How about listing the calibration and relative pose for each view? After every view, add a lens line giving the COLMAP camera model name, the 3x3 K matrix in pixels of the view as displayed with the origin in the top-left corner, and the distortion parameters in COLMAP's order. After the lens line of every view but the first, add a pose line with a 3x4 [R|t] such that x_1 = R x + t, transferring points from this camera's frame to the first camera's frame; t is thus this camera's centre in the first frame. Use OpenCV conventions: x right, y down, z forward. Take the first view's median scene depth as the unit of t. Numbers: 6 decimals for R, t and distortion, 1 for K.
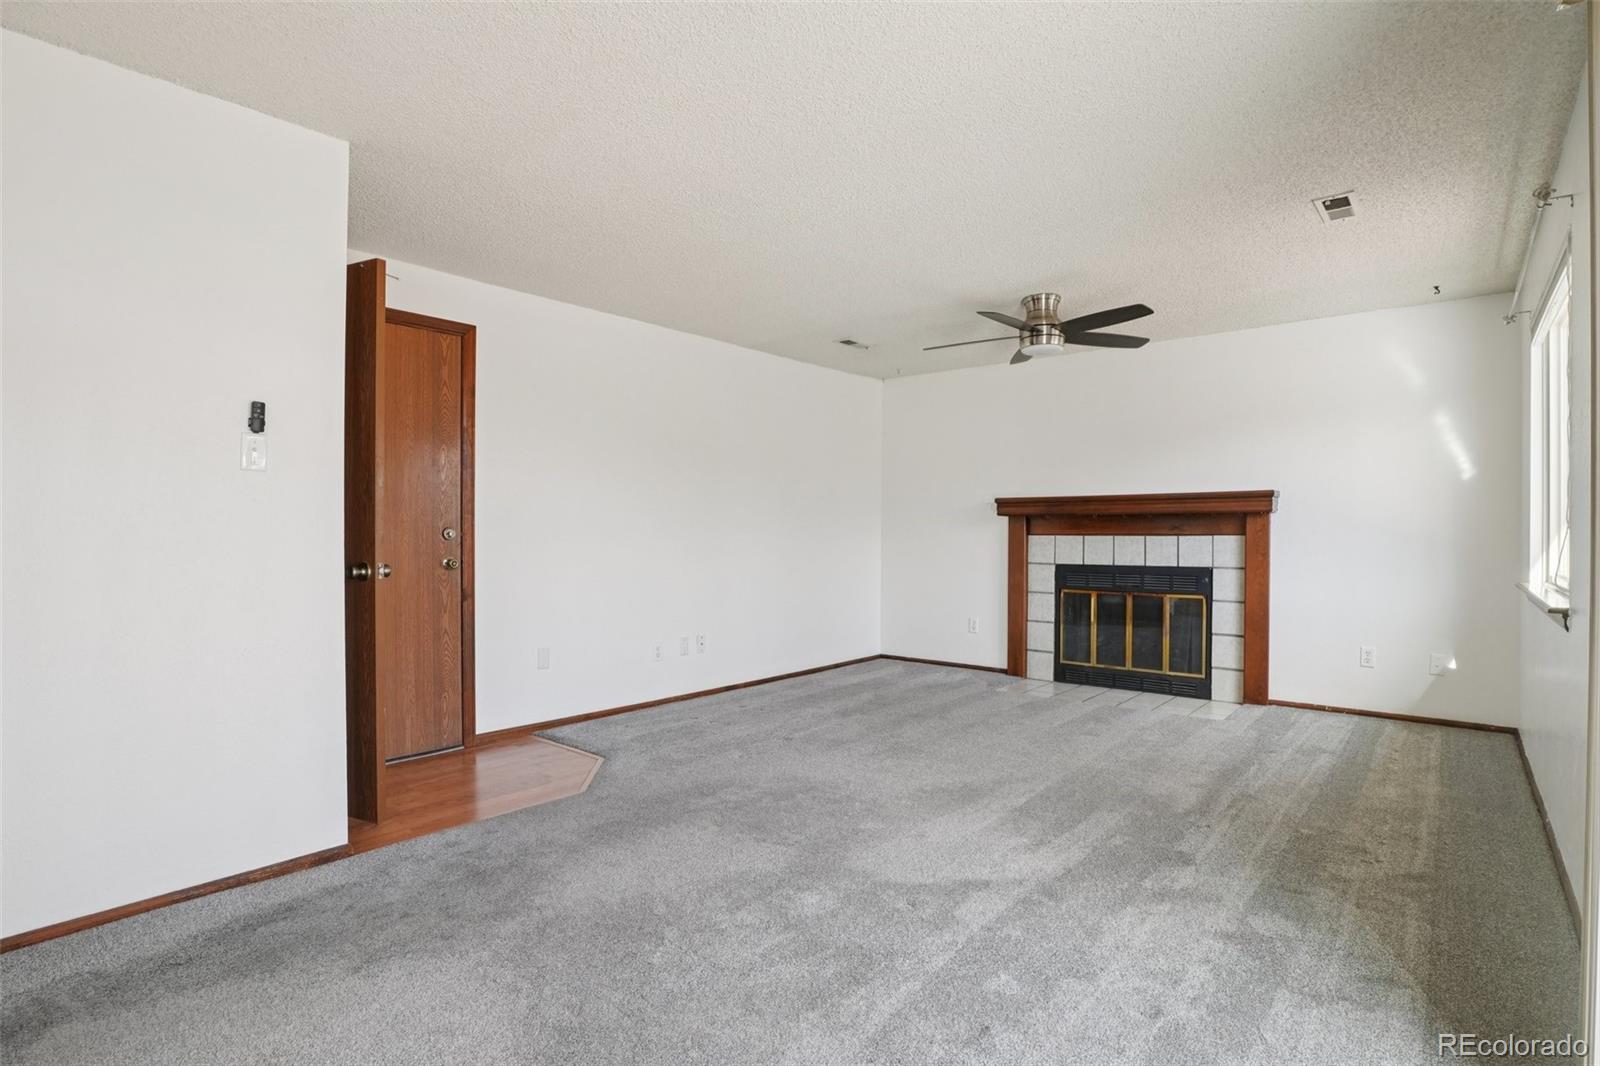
lens RADIAL K [[793.9, 0, 798.7], [0, 793.9, 536.2], [0, 0, 1]] dist [-0.026639, 0.000048]
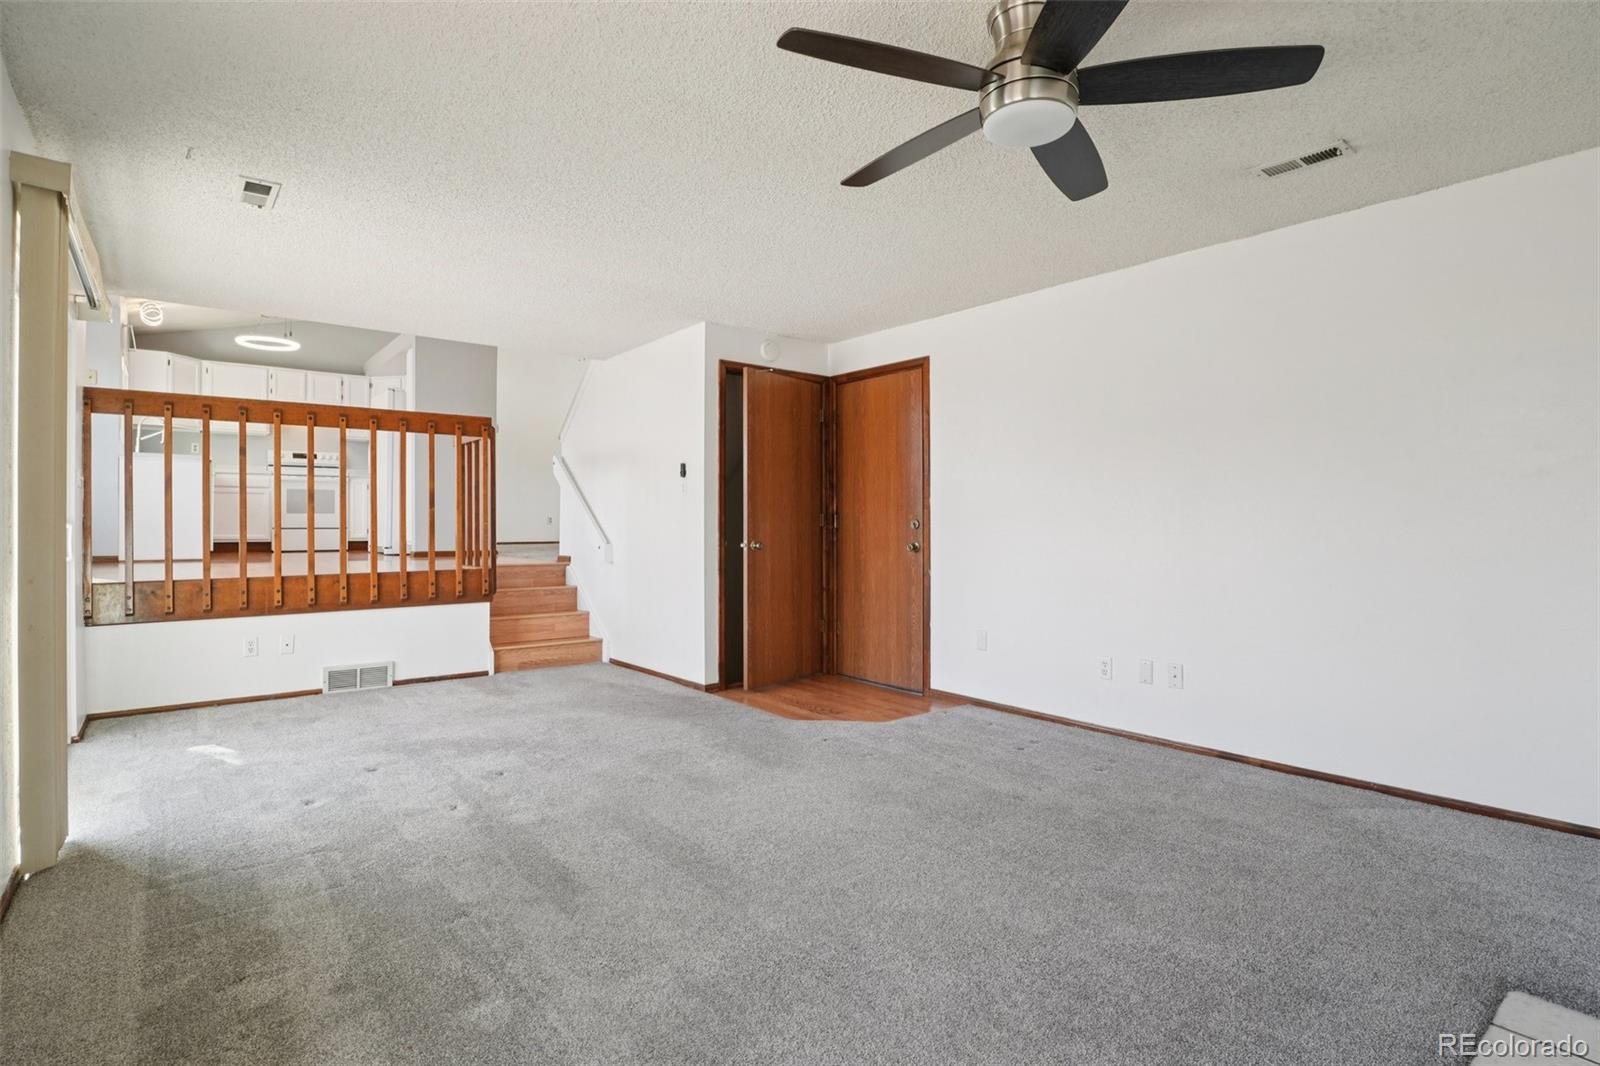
lens RADIAL K [[793.9, 0, 805.2], [0, 793.9, 527.4], [0, 0, 1]] dist [-0.026639, 0.000048]
pose [[-0.195613, -0.003080, -0.980676, 0.863223], [-0.005995, 0.999980, -0.001945, 0.005612], [0.980663, 0.005499, -0.195628, 1.085680]]
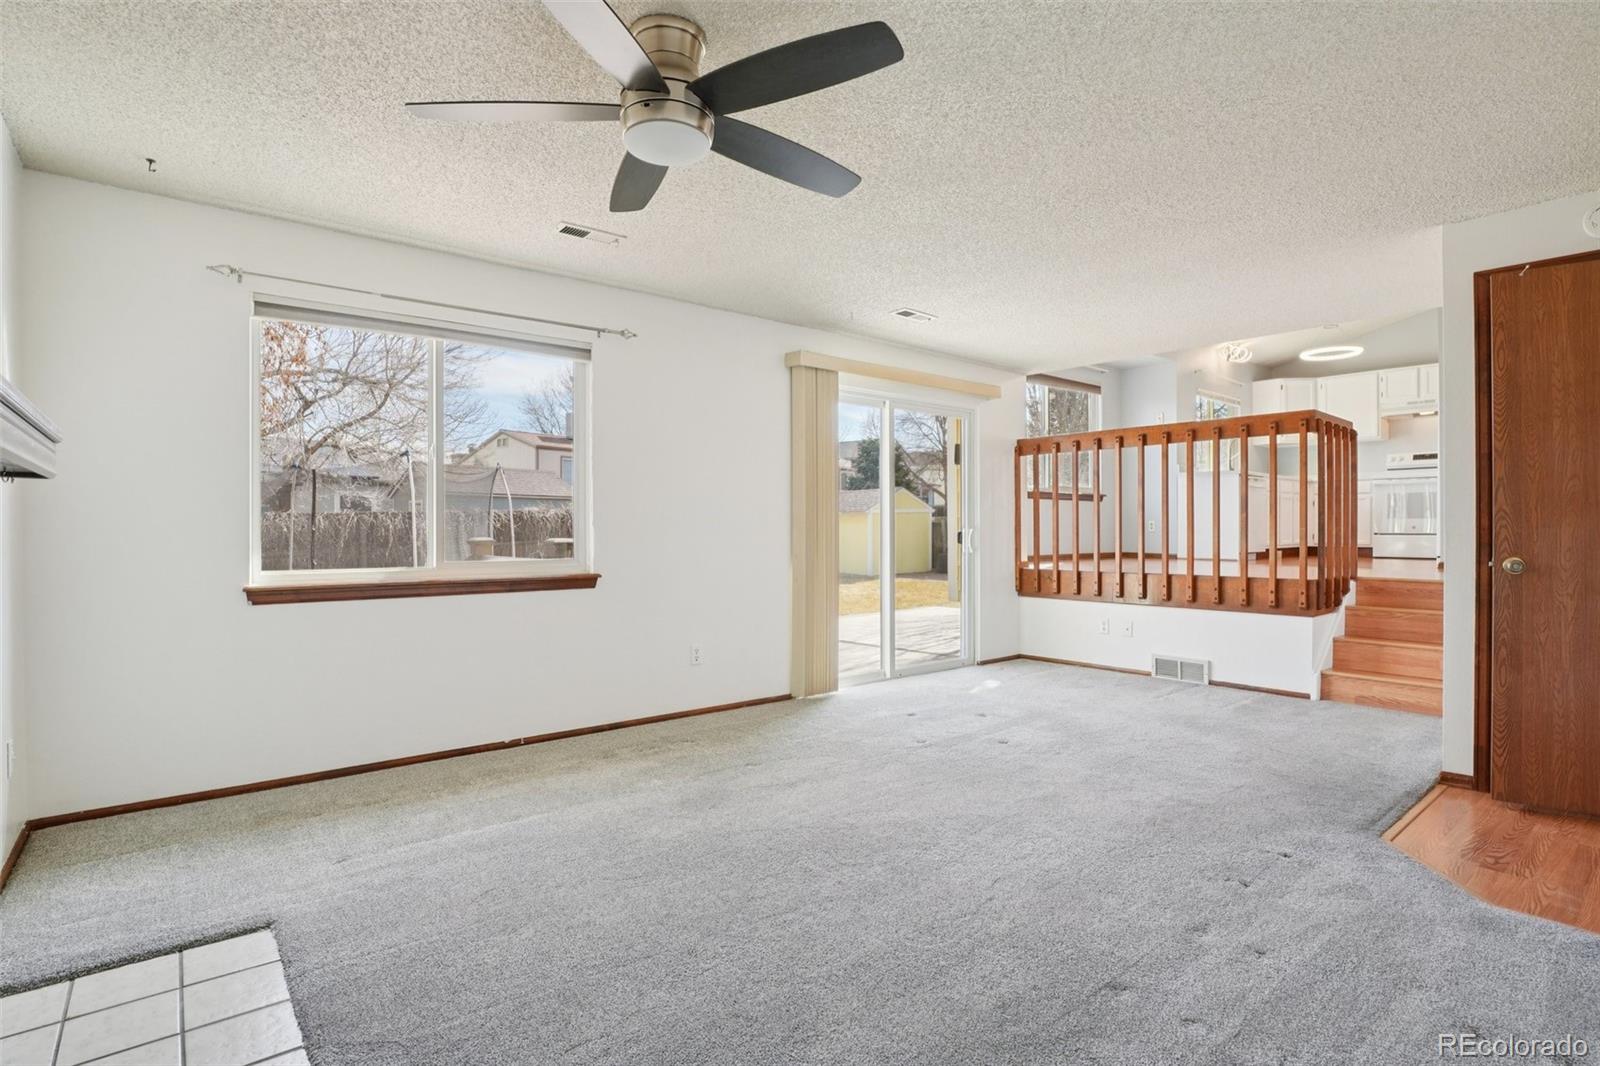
lens RADIAL K [[793.9, 0, 796.7], [0, 793.9, 533.6], [0, 0, 1]] dist [-0.026639, 0.000048]
pose [[-0.982282, -0.008265, 0.187224, 0.154229], [-0.006172, 0.999912, 0.011759, -0.002374], [-0.187305, 0.010395, -0.982247, 1.633735]]
